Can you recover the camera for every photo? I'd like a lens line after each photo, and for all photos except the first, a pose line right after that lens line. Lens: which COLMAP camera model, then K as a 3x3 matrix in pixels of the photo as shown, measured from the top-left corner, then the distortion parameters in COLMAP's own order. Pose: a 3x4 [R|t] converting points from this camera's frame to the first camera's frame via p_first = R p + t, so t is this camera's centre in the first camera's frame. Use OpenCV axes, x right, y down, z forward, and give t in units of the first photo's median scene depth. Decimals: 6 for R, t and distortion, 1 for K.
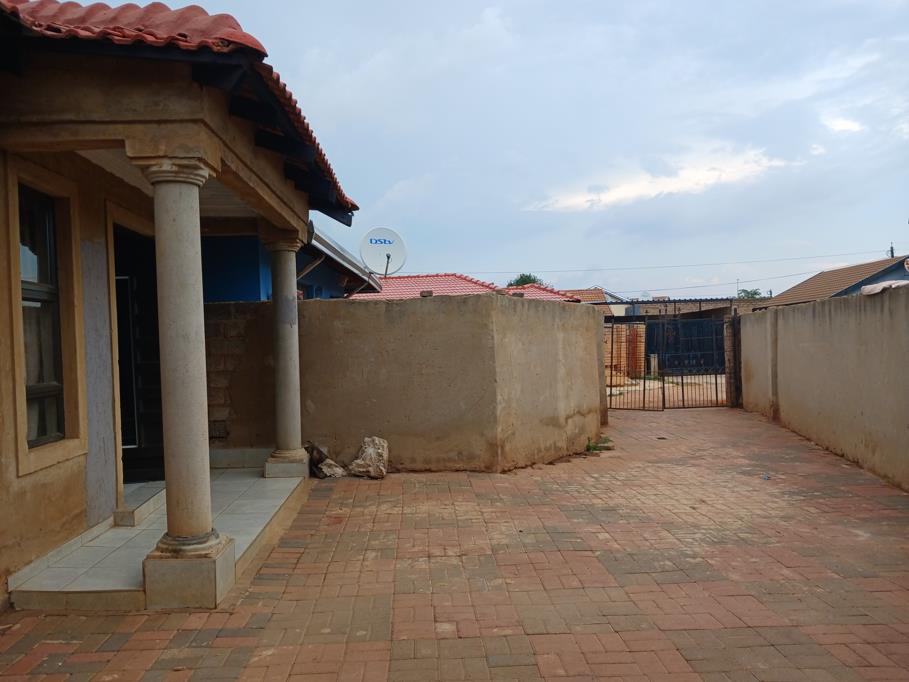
lens RADIAL K [[712.8, 0, 419.2], [0, 712.8, 359.9], [0, 0, 1]] dist [0.031857, -0.058936]
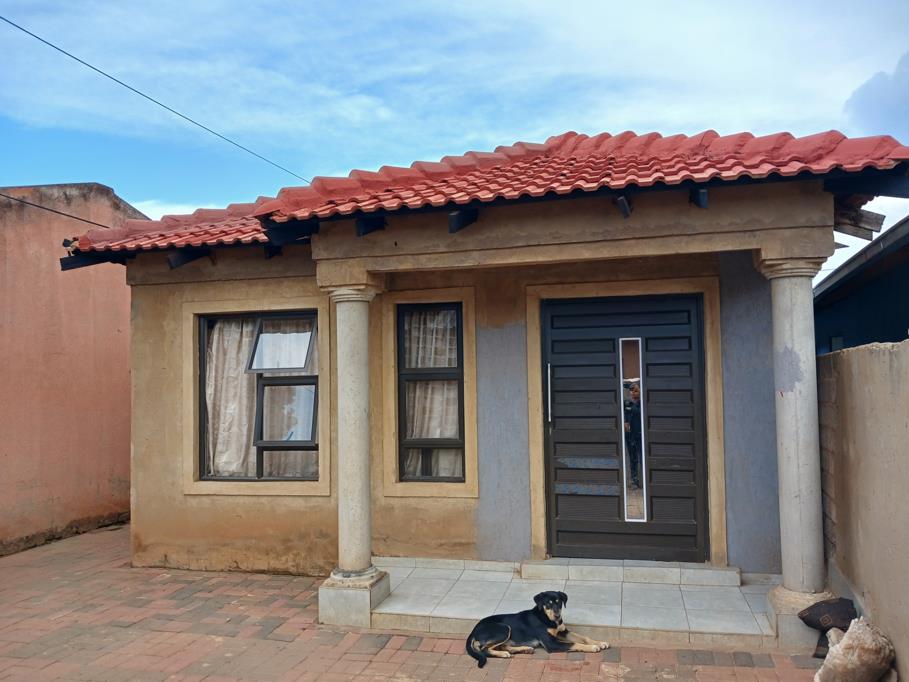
lens RADIAL K [[690.9, 0, 436.6], [0, 690.9, 336.8], [0, 0, 1]] dist [0.000177, -0.046731]
pose [[-0.239455, -0.025297, -0.970578, 0.887432], [0.002353, 0.999642, -0.026635, -0.145426], [0.970904, -0.008662, -0.239310, 1.473631]]
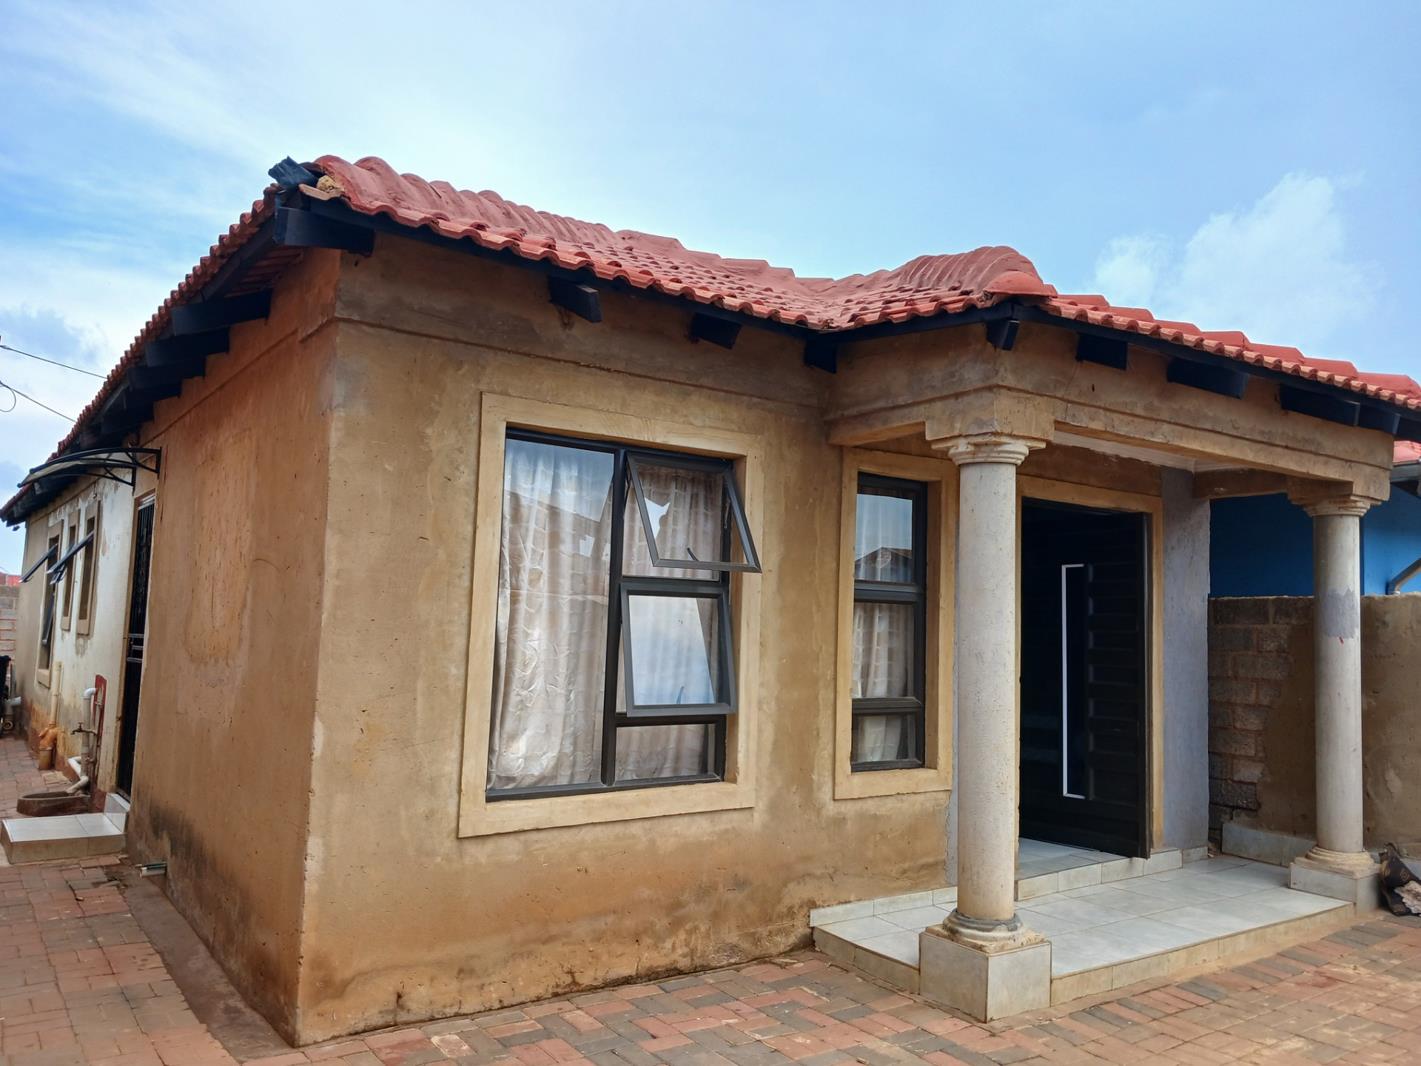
lens RADIAL K [[1106.0, 0, 710.5], [0, 1106.0, 533.0], [0, 0, 1]] dist [0.034357, -0.045528]
pose [[0.561666, -0.026997, -0.826923, 0.515267], [-0.065059, 0.994932, -0.076672, -0.054032], [0.824802, 0.096862, 0.557063, 0.060163]]
